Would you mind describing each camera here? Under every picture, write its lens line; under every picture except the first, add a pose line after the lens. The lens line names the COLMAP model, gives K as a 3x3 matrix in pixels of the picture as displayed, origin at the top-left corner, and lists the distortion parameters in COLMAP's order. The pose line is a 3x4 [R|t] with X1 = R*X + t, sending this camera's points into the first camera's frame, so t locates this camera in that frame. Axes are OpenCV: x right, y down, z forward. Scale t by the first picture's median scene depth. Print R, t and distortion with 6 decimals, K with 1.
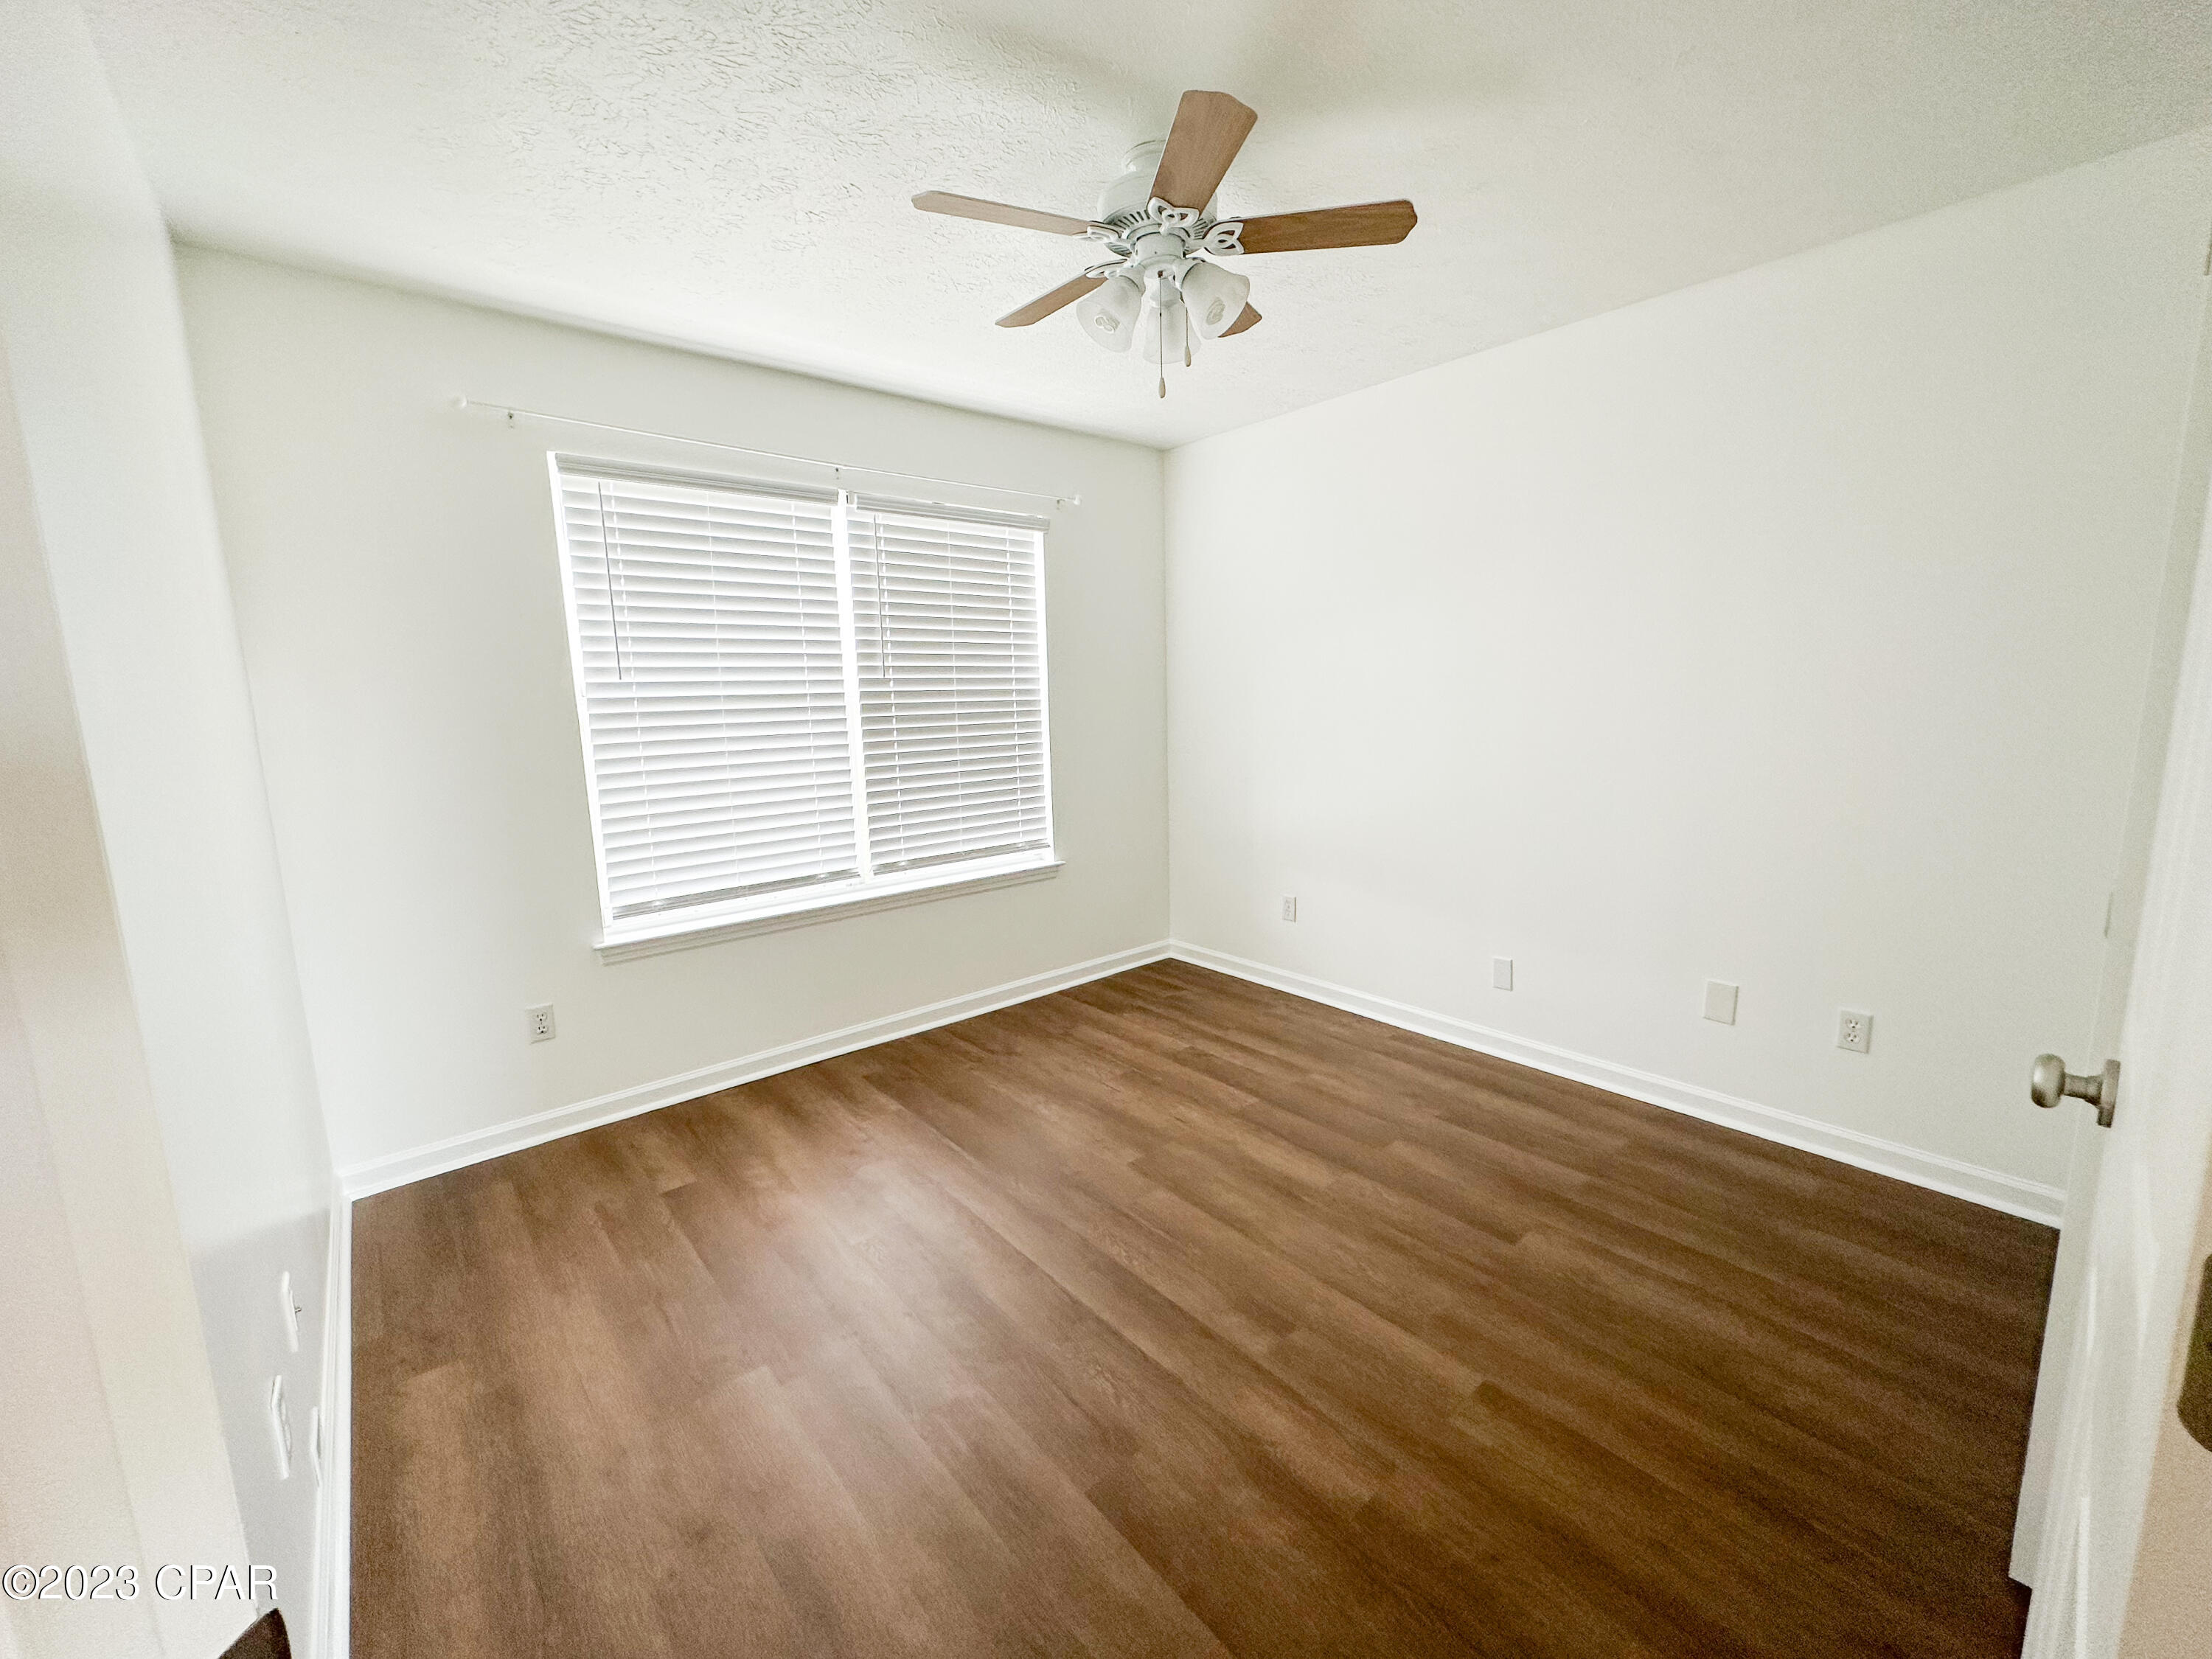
lens RADIAL K [[882.4, 0, 1106.0], [0, 882.4, 829.5], [0, 0, 1]] dist [0.000609, -0.003780]
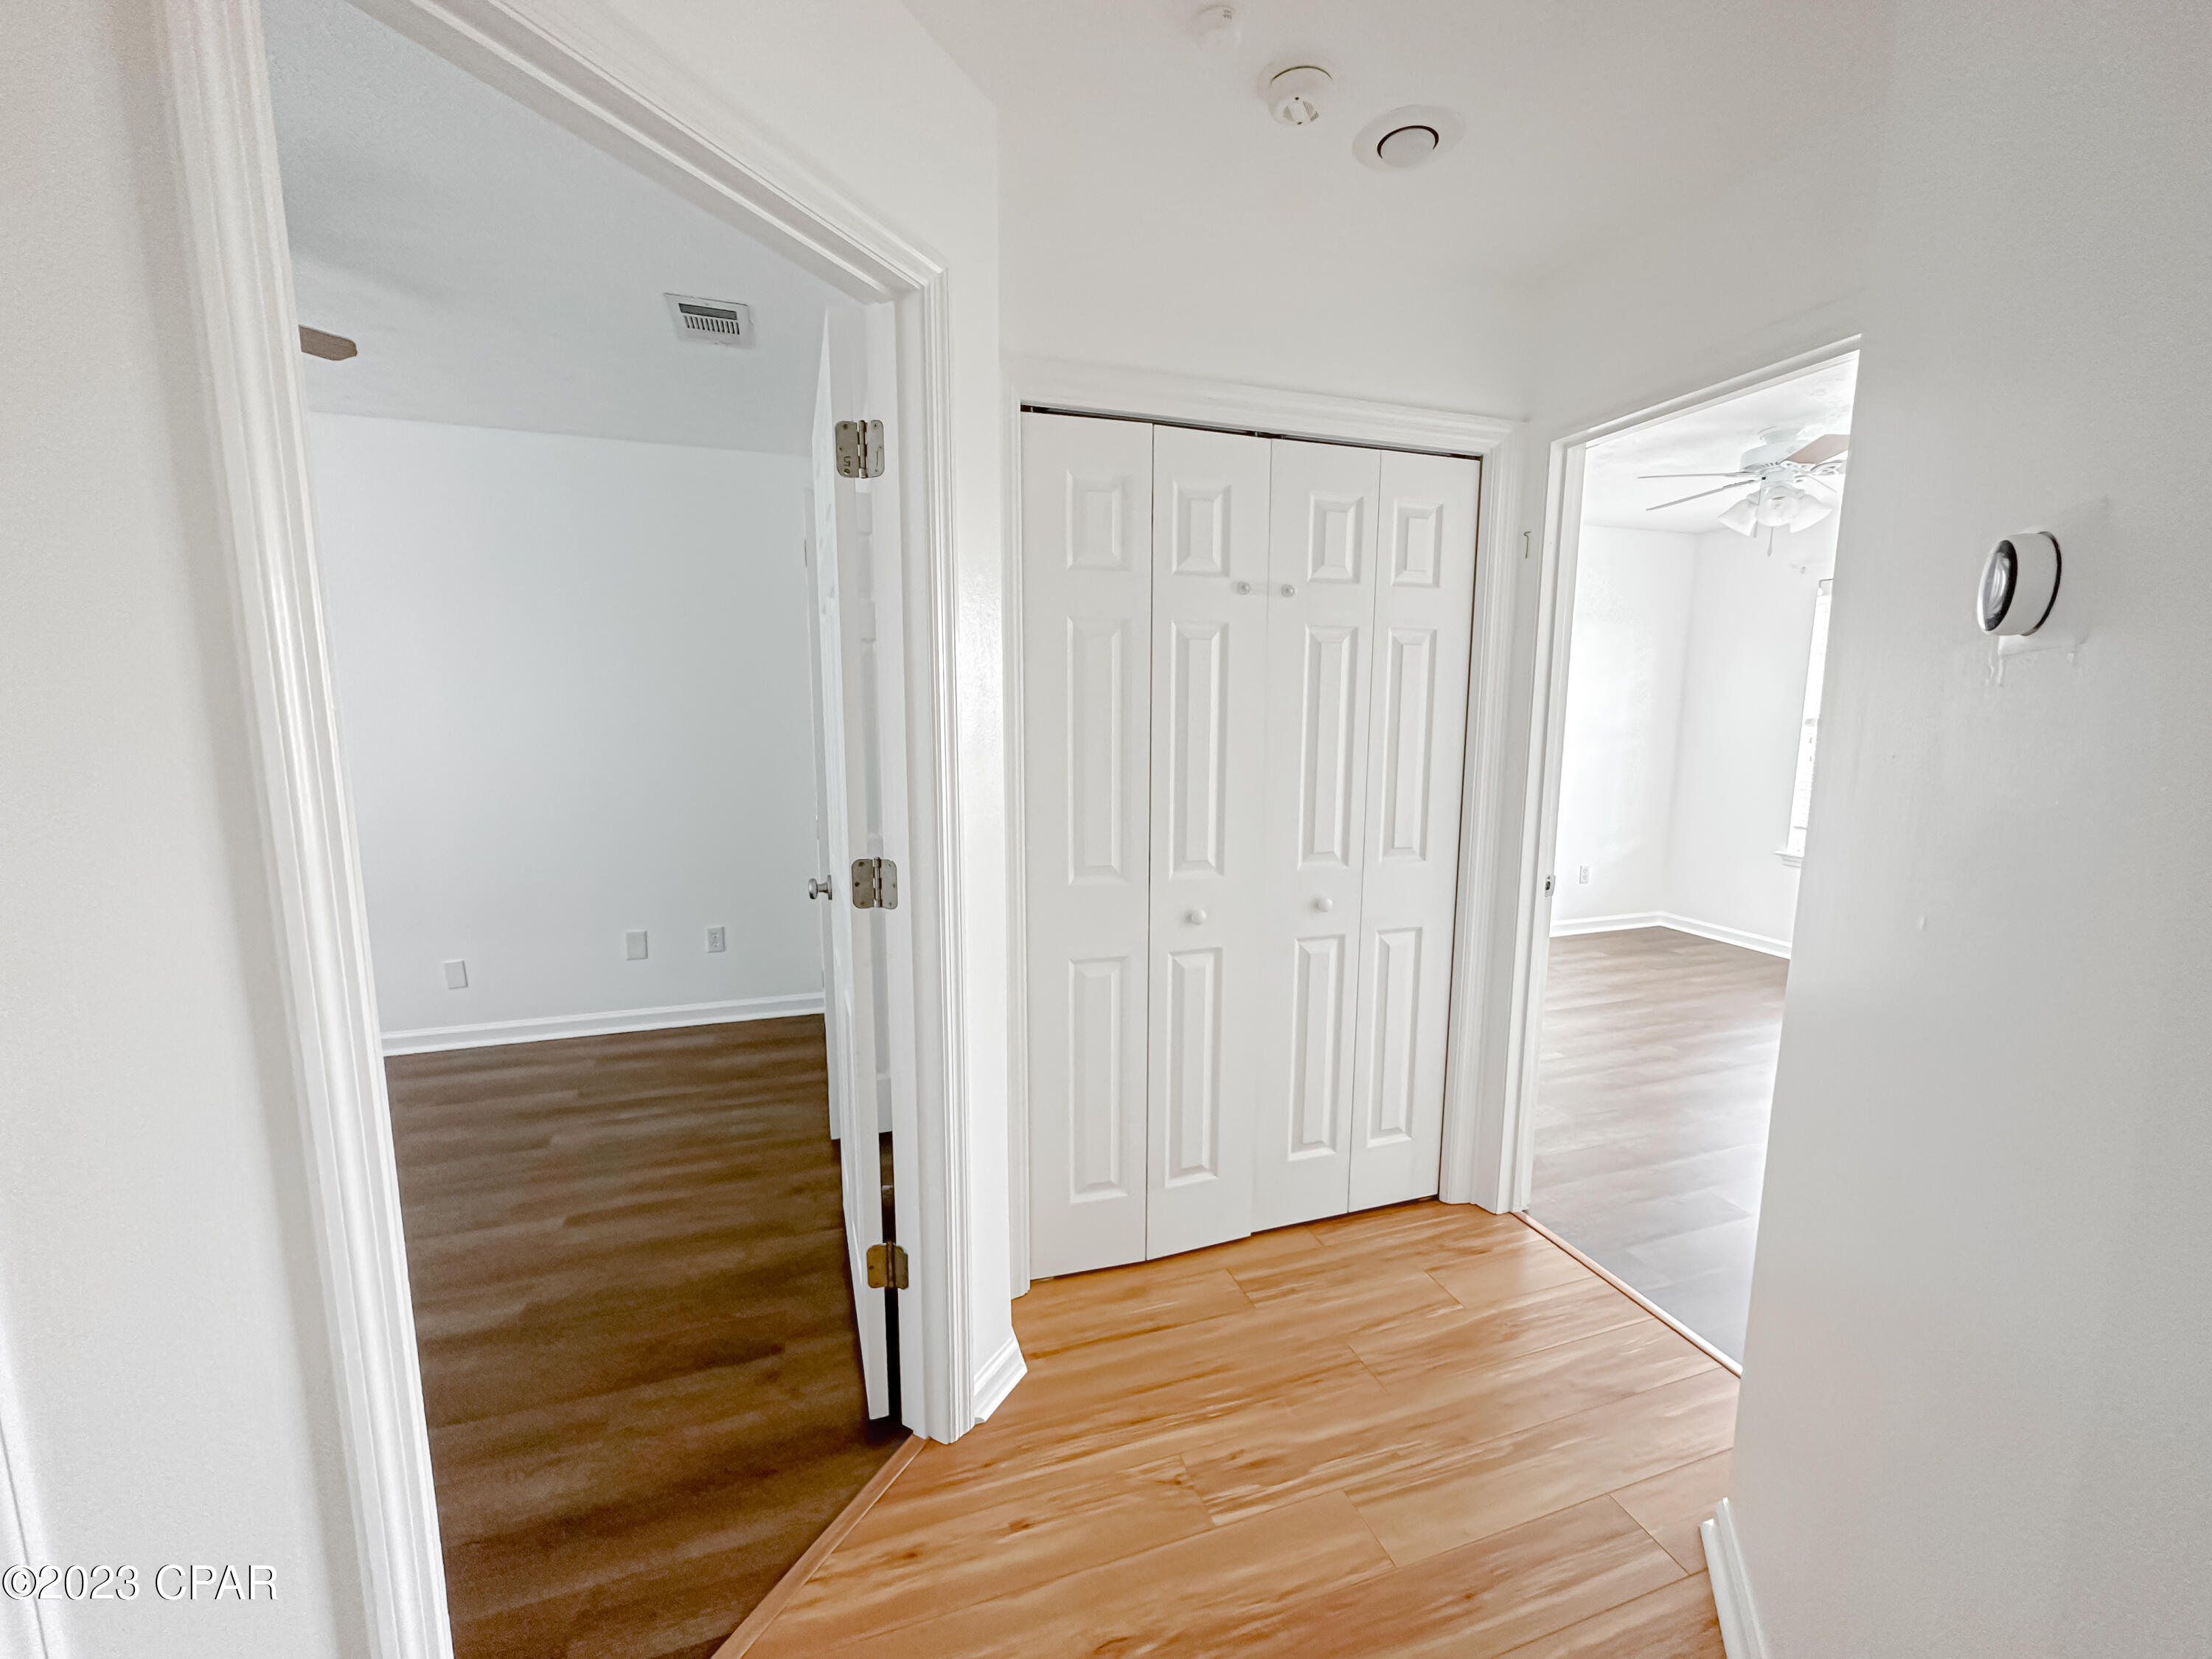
lens RADIAL K [[884.7, 0, 1106.0], [0, 884.7, 829.5], [0, 0, 1]] dist [0.001590, 0.000056]
pose [[0.361800, -0.105967, 0.926214, -0.445381], [0.131117, 0.989427, 0.061982, 0.023660], [-0.922989, 0.099017, 0.371868, -0.347554]]
